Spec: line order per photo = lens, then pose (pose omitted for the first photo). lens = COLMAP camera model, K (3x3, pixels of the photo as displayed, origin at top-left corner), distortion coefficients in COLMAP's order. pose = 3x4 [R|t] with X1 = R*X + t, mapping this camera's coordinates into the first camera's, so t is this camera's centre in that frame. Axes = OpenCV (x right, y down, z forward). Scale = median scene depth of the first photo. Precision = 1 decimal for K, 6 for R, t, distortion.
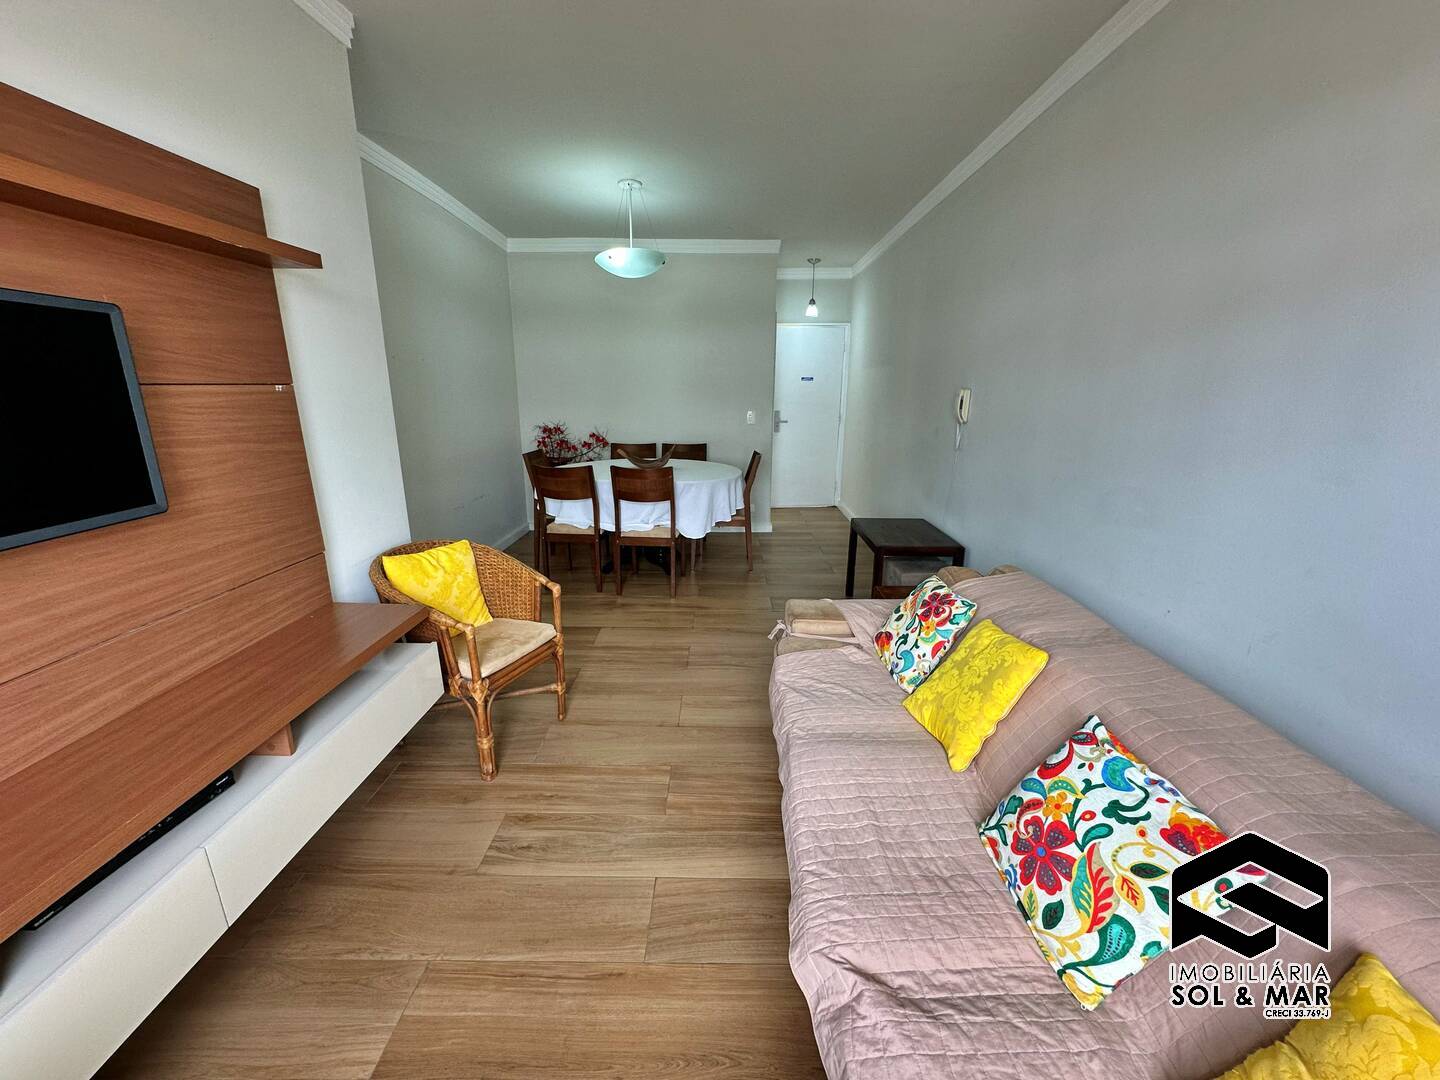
lens RADIAL K [[574.0, 0, 720.0], [0, 574.0, 540.0], [0, 0, 1]] dist [-0.002118, 0.000768]
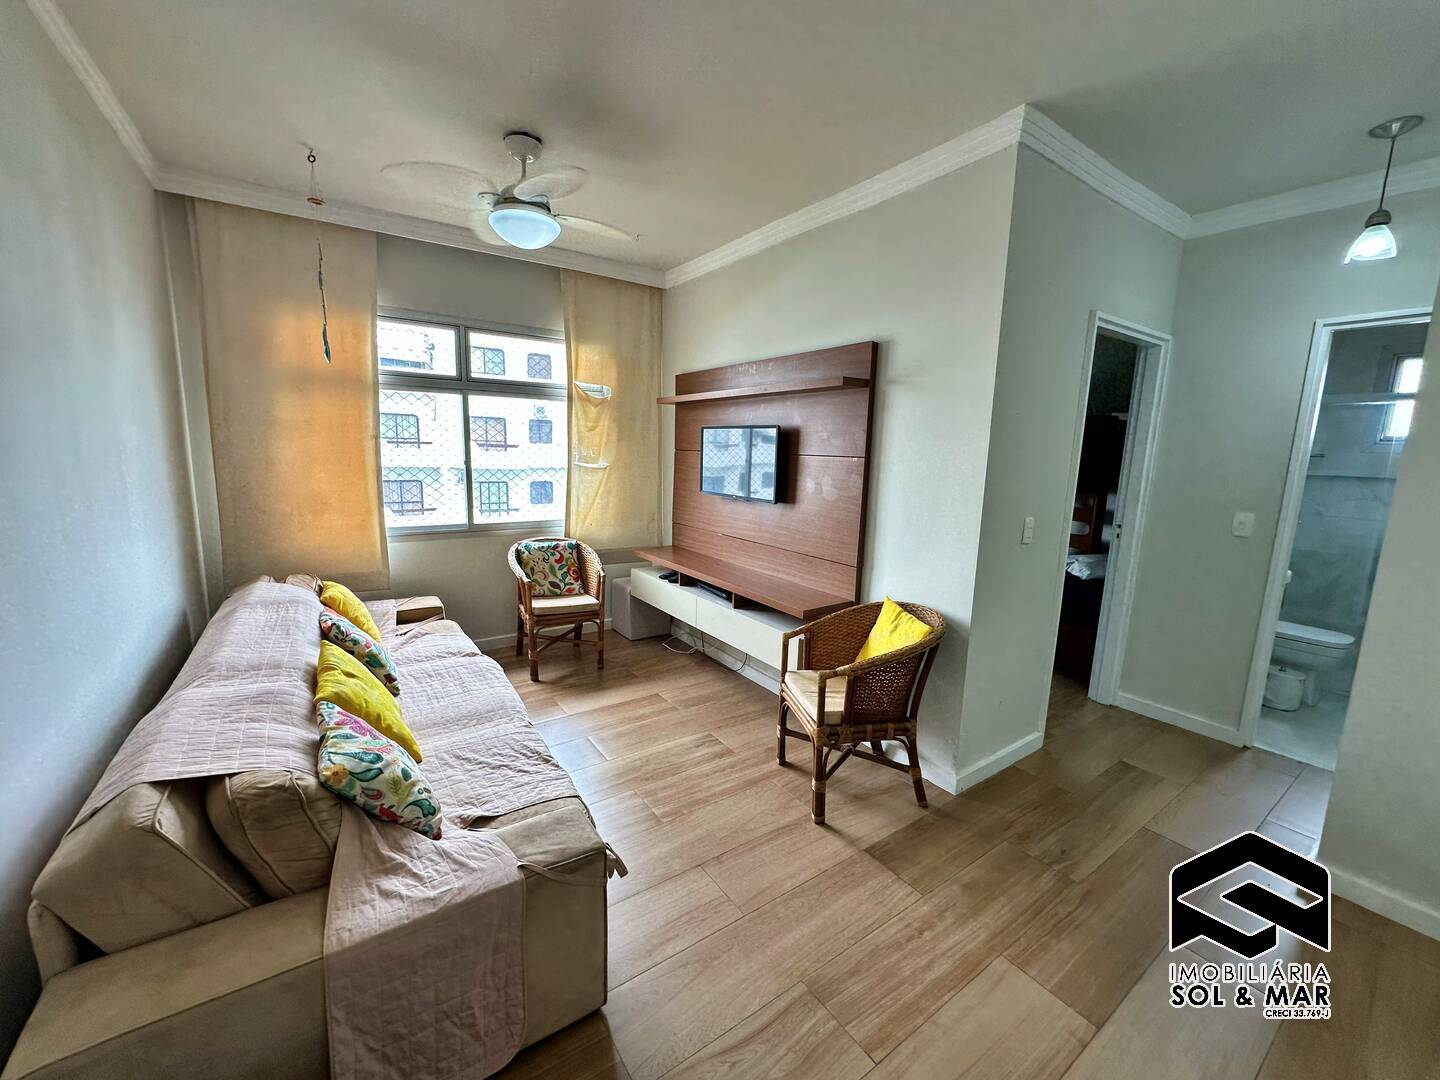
lens RADIAL K [[573.4, 0, 720.0], [0, 573.4, 540.0], [0, 0, 1]] dist [-0.001977, -0.000369]
pose [[-0.811478, 0.065892, -0.580656, 0.407397], [-0.181281, 0.916222, 0.357316, -0.459041], [0.555554, 0.395216, -0.731549, 1.683175]]
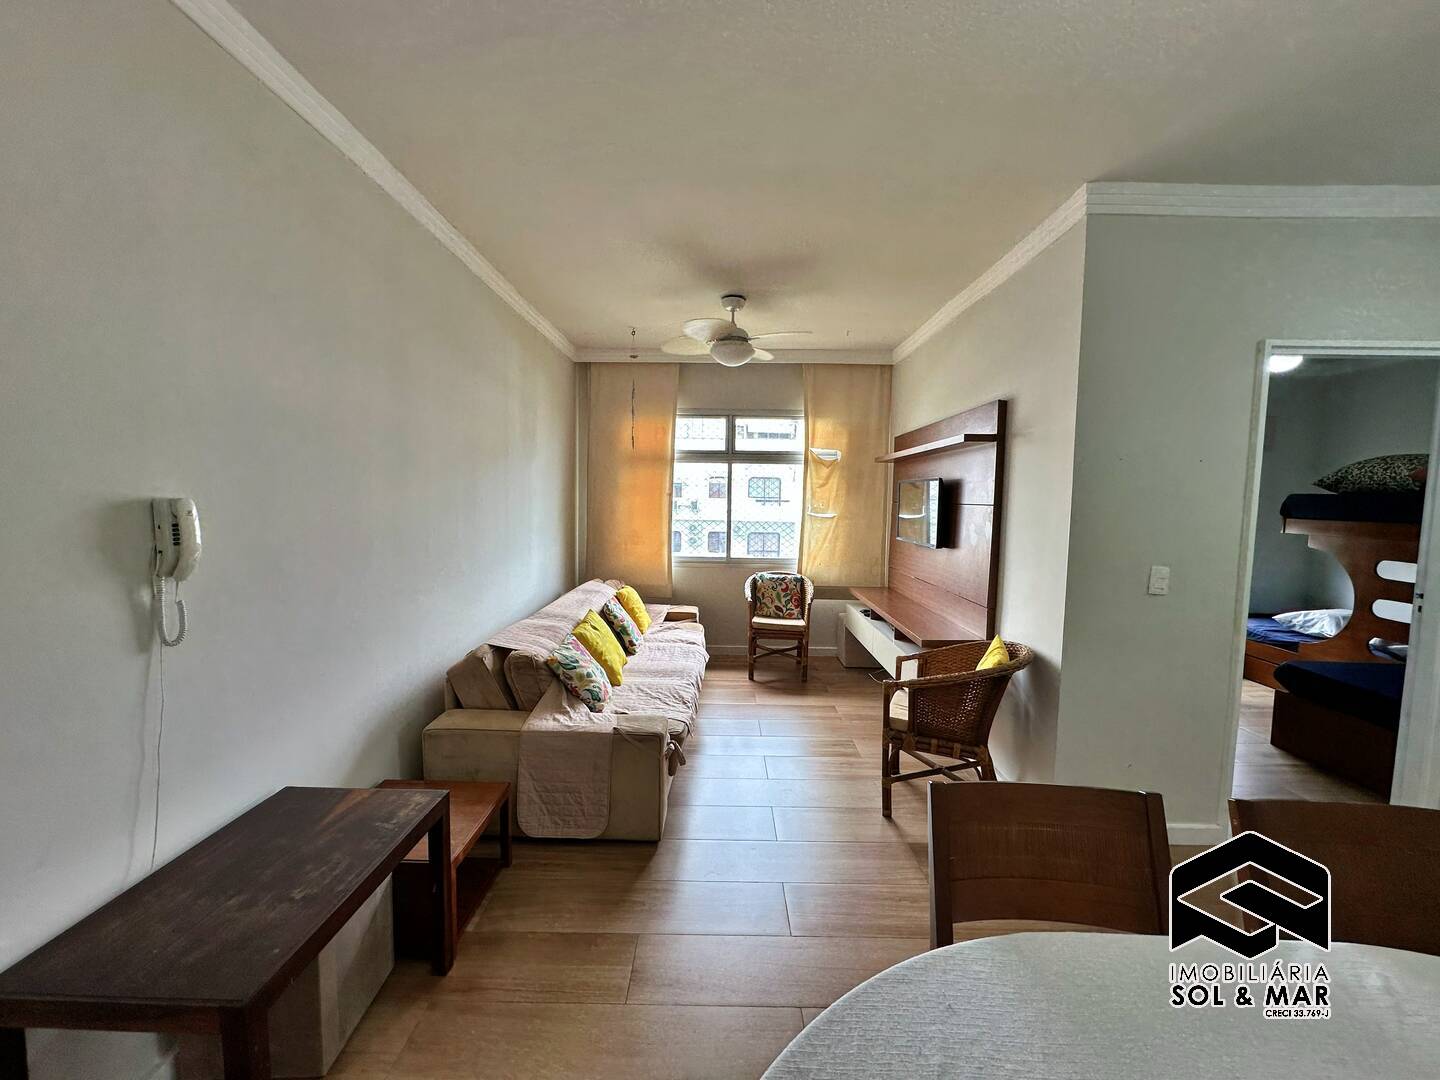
lens RADIAL K [[574.0, 0, 720.0], [0, 574.0, 540.0], [0, 0, 1]] dist [-0.002118, 0.000768]
pose [[-0.999694, -0.020785, -0.013429, 0.059963], [-0.024049, 0.943924, 0.329285, -0.590378], [0.005832, 0.329507, -0.944135, 2.185477]]
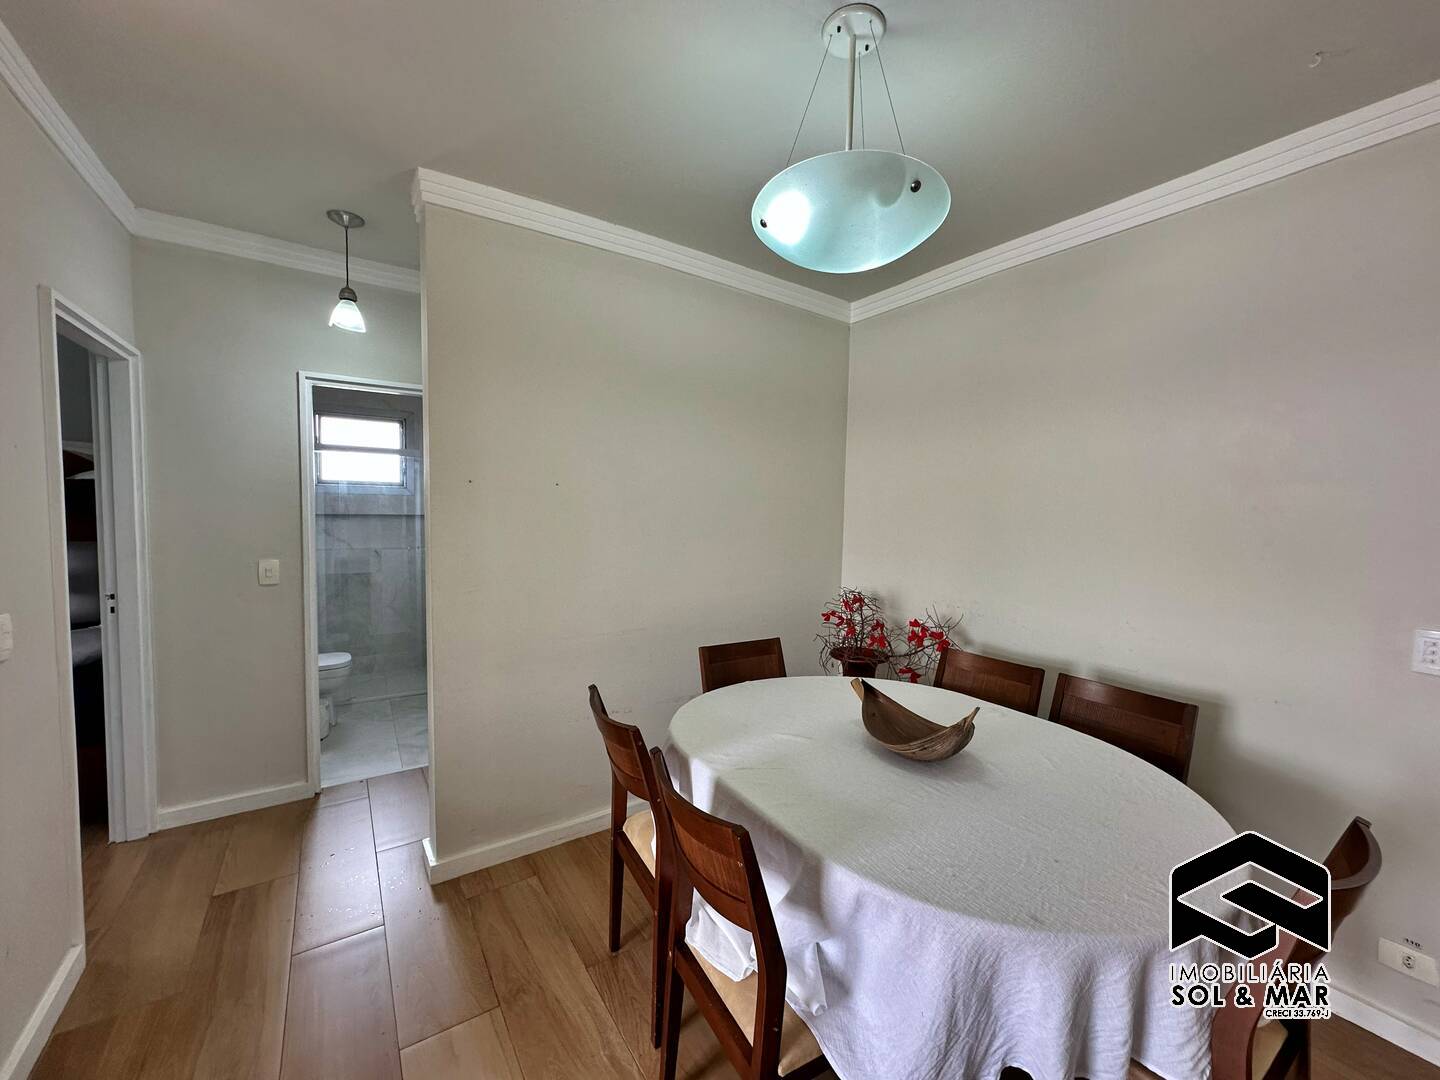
lens RADIAL K [[570.6, 0, 720.0], [0, 570.6, 540.0], [0, 0, 1]] dist [-0.003351, 0.000115]
pose [[0.576696, 0.058575, -0.814856, 0.230492], [-0.227609, 0.969454, -0.091397, -0.416637], [0.784612, 0.238177, 0.572412, 1.413012]]
